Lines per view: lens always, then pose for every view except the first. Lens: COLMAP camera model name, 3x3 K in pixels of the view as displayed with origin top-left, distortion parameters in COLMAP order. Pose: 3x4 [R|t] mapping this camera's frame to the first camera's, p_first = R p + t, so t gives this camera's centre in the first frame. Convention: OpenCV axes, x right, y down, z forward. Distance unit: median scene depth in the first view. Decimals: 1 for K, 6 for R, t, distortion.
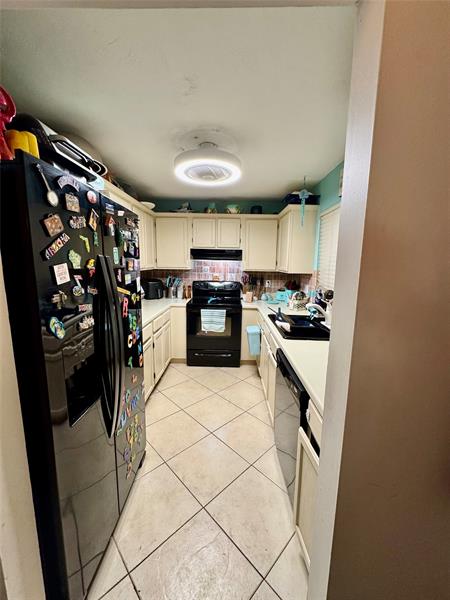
lens RADIAL K [[239.0, 0, 224.5], [0, 239.0, 300.5], [0, 0, 1]] dist [-0.002897, 0.000774]
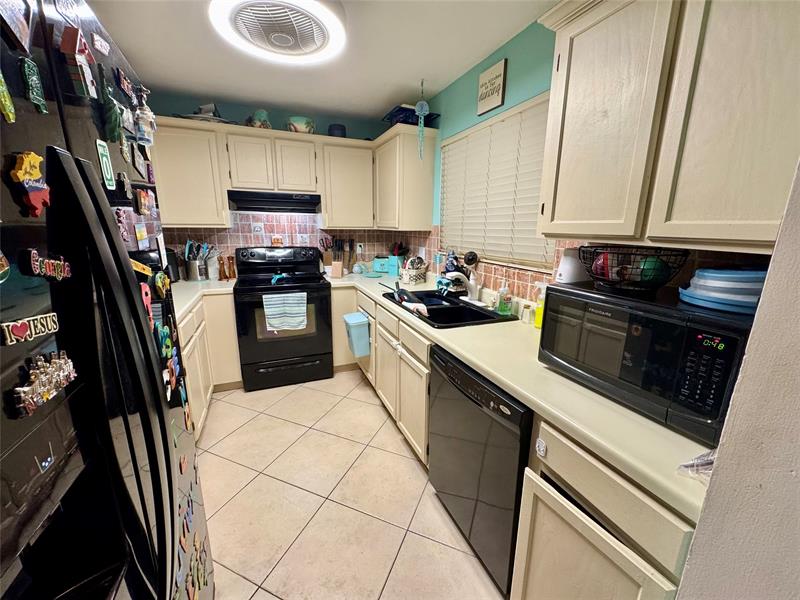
lens RADIAL K [[318.7, 0, 400.2], [0, 318.7, 299.9], [0, 0, 1]] dist [-0.002897, 0.000774]
pose [[0.913814, -0.098598, 0.393982, -0.095428], [0.067028, 0.993394, 0.093142, -0.002279], [-0.400563, -0.058706, 0.914387, 0.140534]]
